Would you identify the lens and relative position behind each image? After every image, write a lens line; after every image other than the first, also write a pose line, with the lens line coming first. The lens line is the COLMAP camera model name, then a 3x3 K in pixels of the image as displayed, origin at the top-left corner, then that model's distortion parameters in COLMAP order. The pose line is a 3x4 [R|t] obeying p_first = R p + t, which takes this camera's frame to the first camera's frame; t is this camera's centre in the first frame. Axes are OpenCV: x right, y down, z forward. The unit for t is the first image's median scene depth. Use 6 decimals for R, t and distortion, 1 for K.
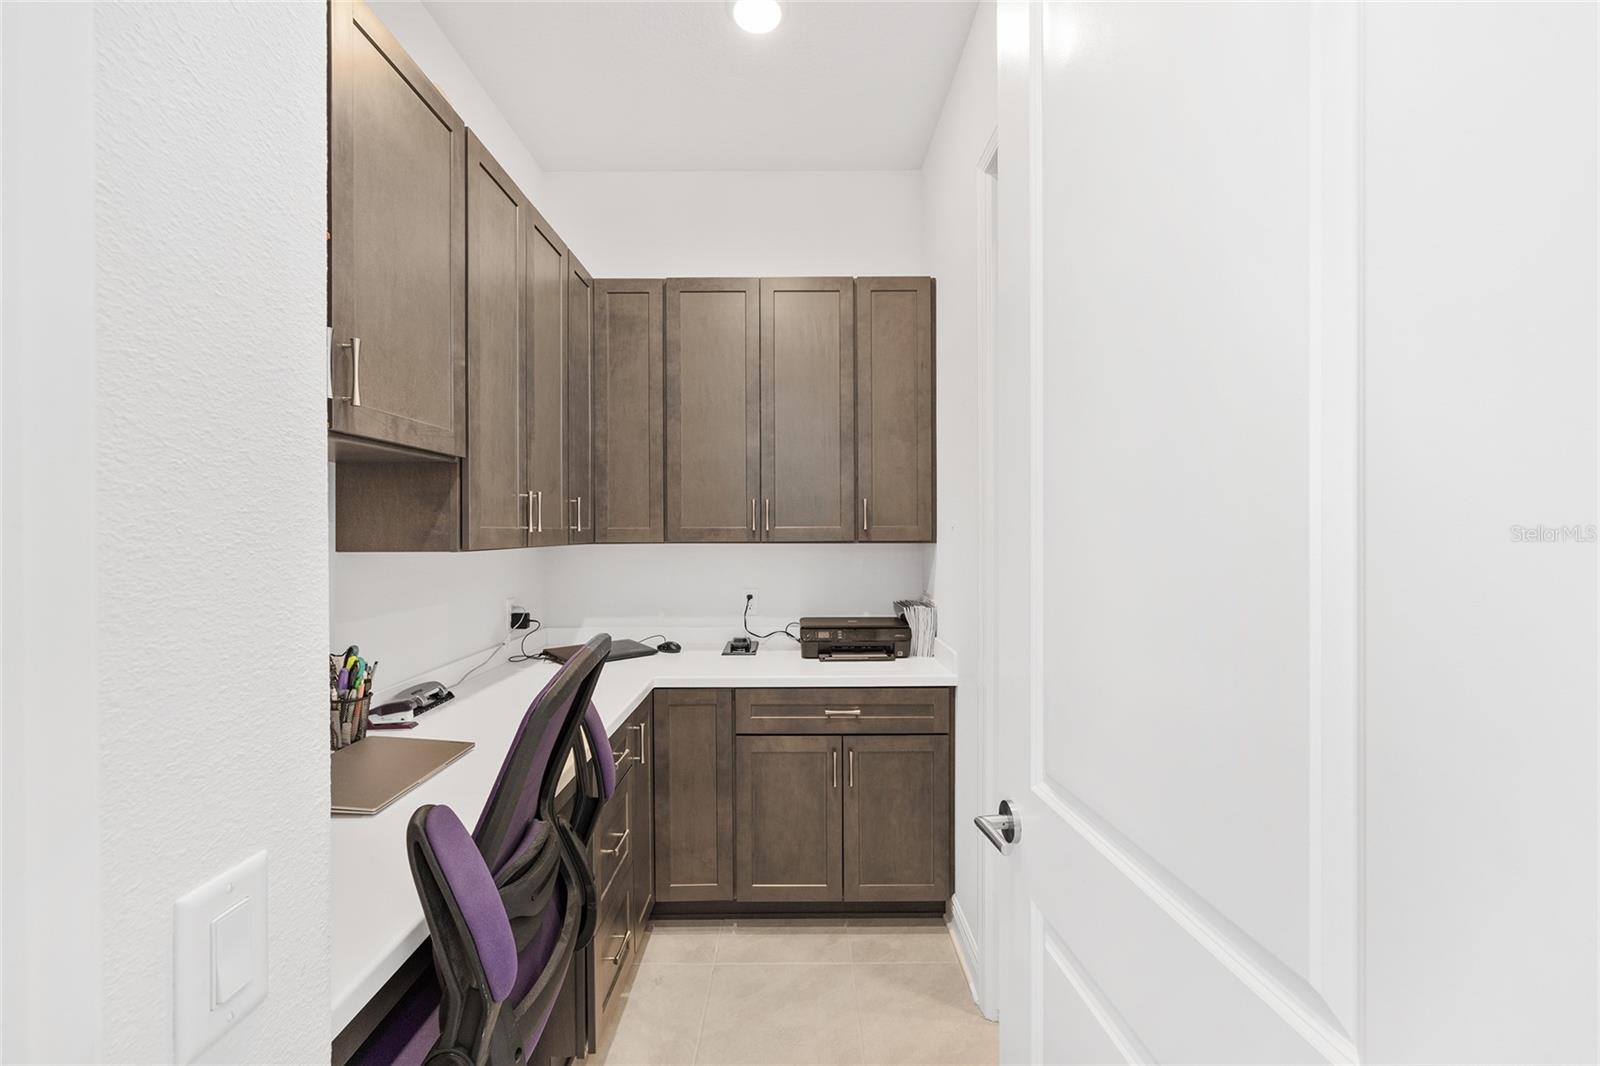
lens RADIAL K [[644.5, 0, 802.3], [0, 644.5, 530.1], [0, 0, 1]] dist [0.000275, 0.001538]
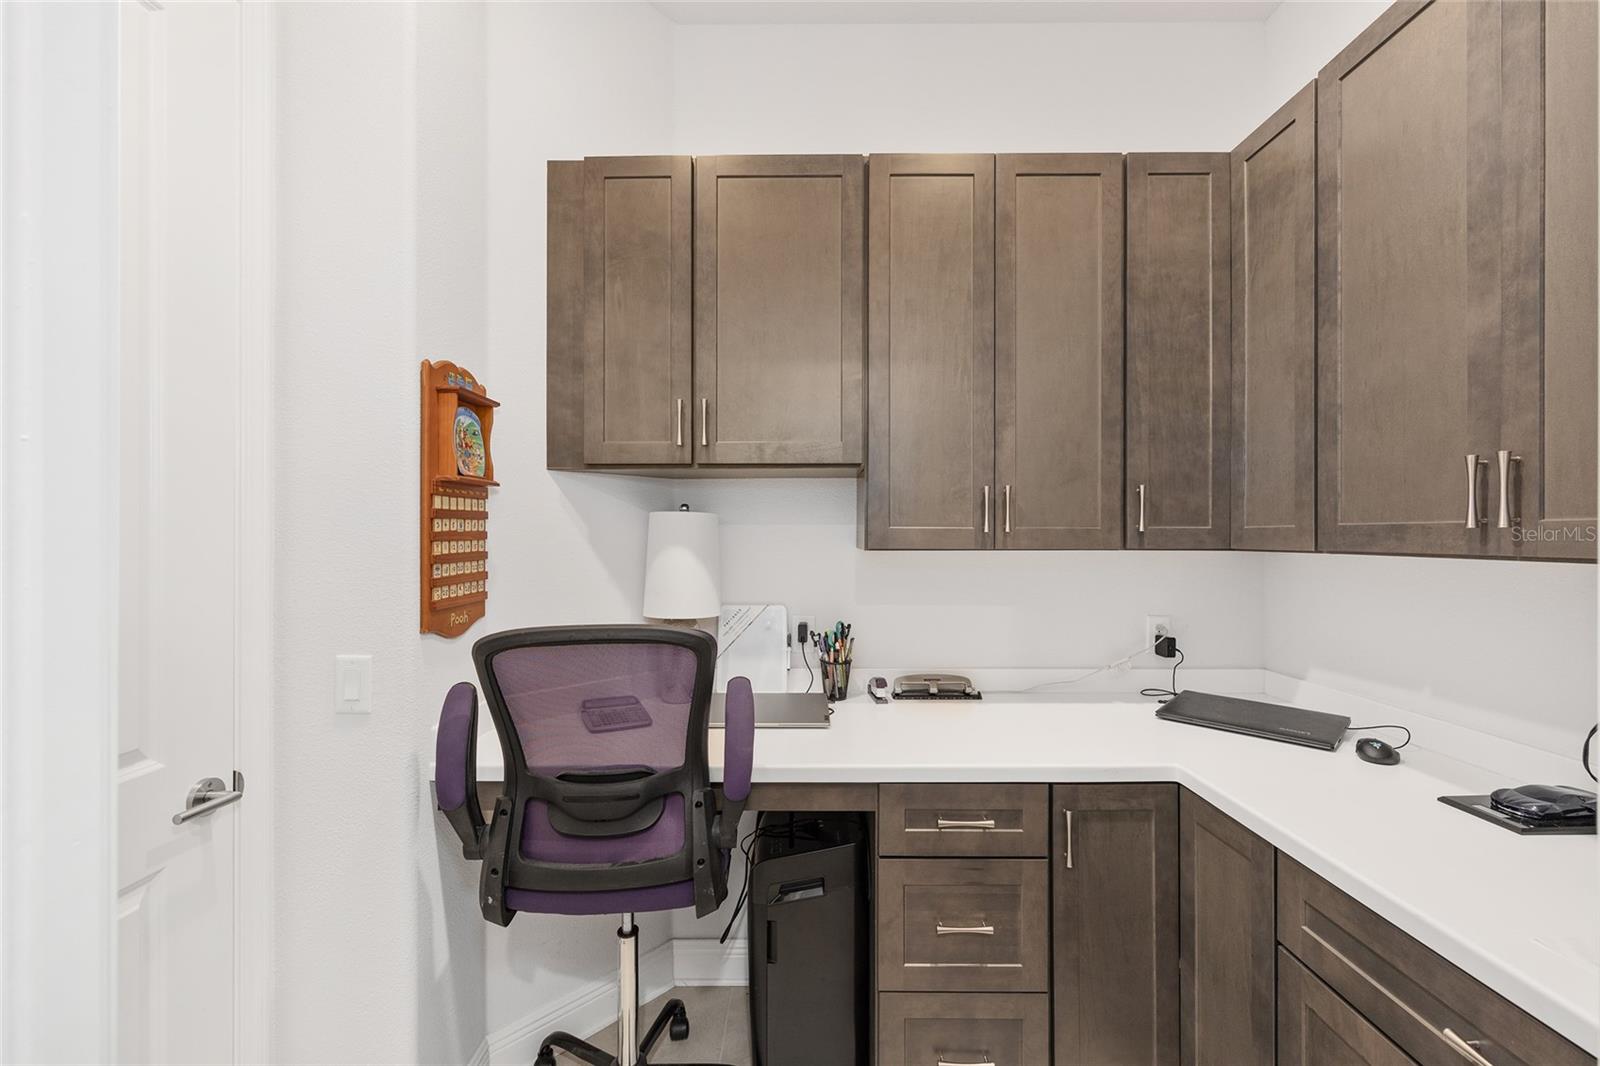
lens RADIAL K [[644.5, 0, 801.4], [0, 644.5, 535.8], [0, 0, 1]] dist [0.000275, 0.001538]
pose [[-0.007515, 0.002463, -0.999969, 0.346701], [-0.000305, 0.999997, 0.002465, 0.004475], [0.999972, 0.000324, -0.007515, 0.561377]]
